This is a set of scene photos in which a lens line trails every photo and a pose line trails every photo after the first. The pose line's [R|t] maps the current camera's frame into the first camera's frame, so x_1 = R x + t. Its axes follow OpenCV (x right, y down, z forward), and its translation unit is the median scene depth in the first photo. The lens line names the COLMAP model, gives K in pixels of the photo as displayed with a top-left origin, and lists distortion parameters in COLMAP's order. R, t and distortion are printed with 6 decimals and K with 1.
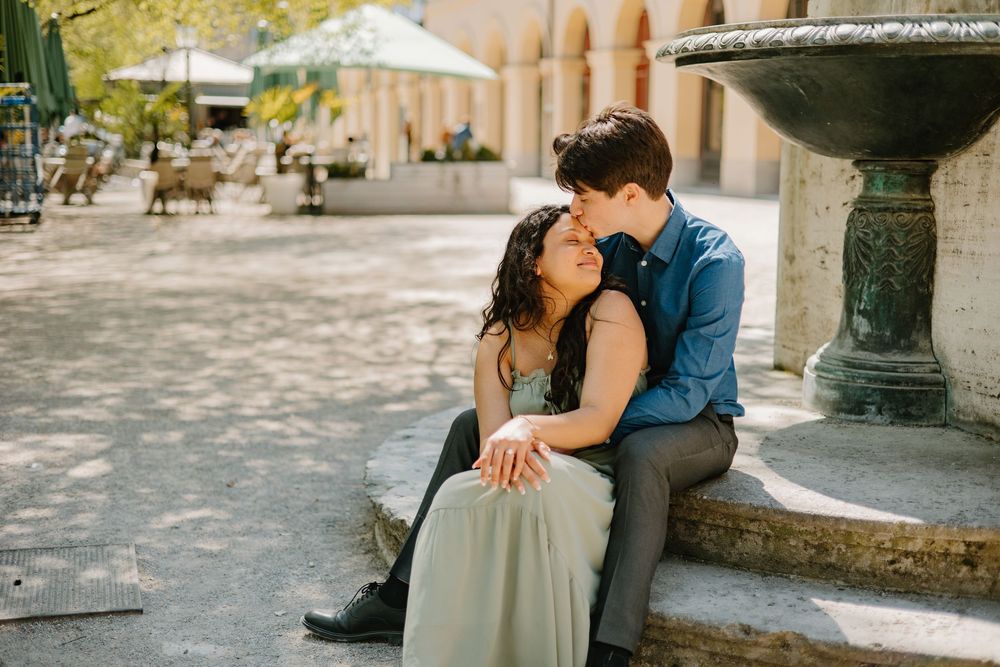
lens RADIAL K [[1420.4, 0, 496.5], [0, 1420.4, 363.1], [0, 0, 1]] dist [0.014258, 0.005252]
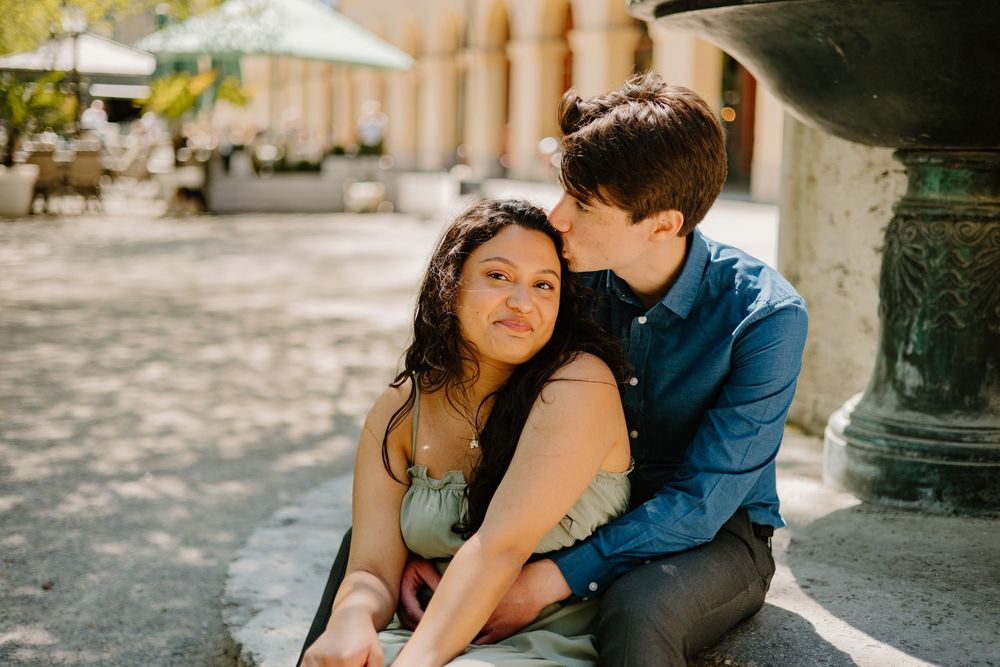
lens RADIAL K [[1441.1, 0, 513.2], [0, 1441.1, 366.1], [0, 0, 1]] dist [0.018906, 0.034212]
pose [[0.997801, -0.002680, 0.066229, 0.004667], [0.002638, 0.999996, 0.000721, -0.033218], [-0.066231, -0.000545, 0.997804, 0.278638]]
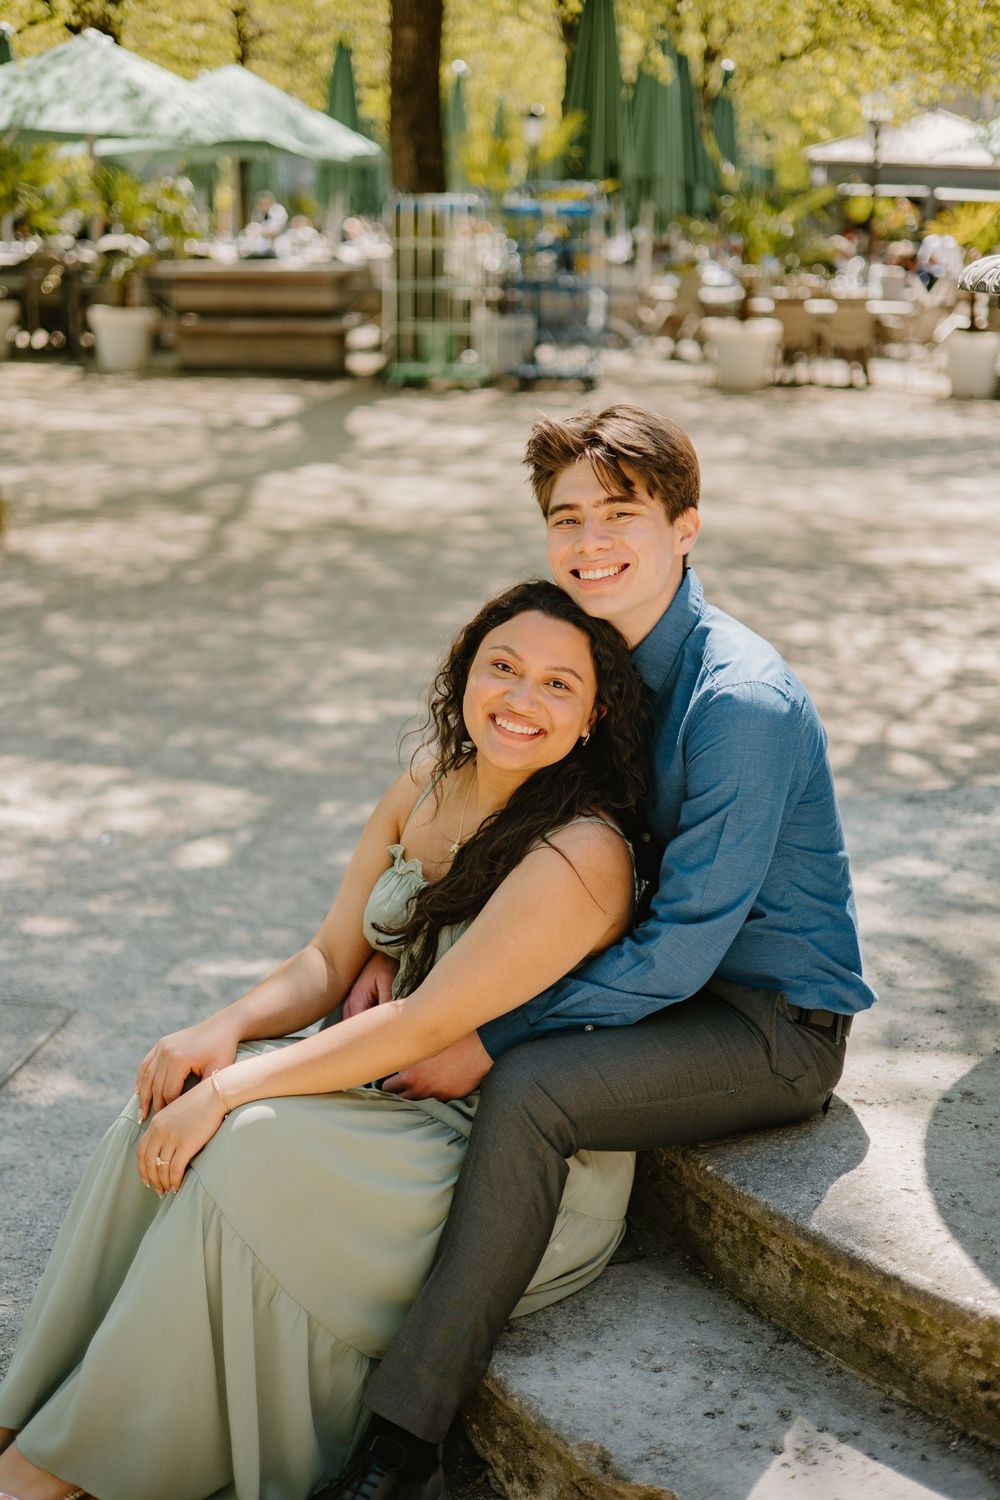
lens RADIAL K [[2130.6, 0, 496.3], [0, 2130.6, 782.7], [0, 0, 1]] dist [0.014258, 0.005252]
pose [[0.901764, 0.131651, -0.411691, 0.306892], [-0.091998, 0.989121, 0.114789, -0.105902], [0.422325, -0.065638, 0.904065, 0.201499]]
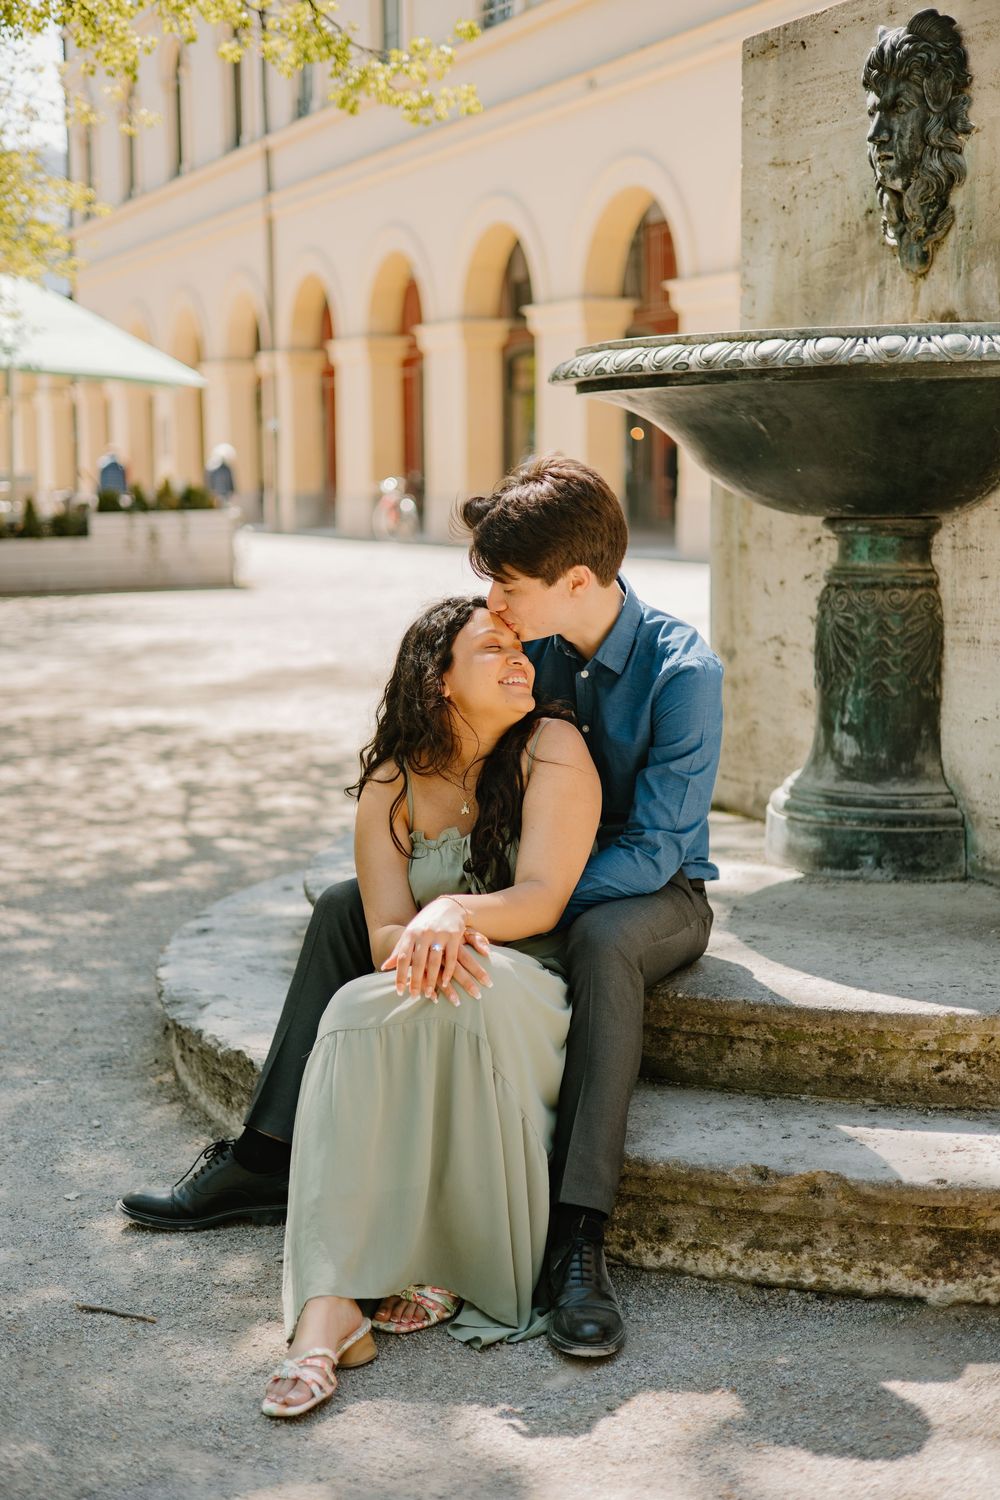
lens RADIAL K [[2130.6, 0, 496.3], [0, 2130.6, 782.7], [0, 0, 1]] dist [0.014258, 0.005252]
pose [[0.988909, -0.039943, 0.143053, -0.077148], [0.041201, 0.999134, -0.005840, -0.008903], [-0.142695, 0.011669, 0.989698, -0.049472]]
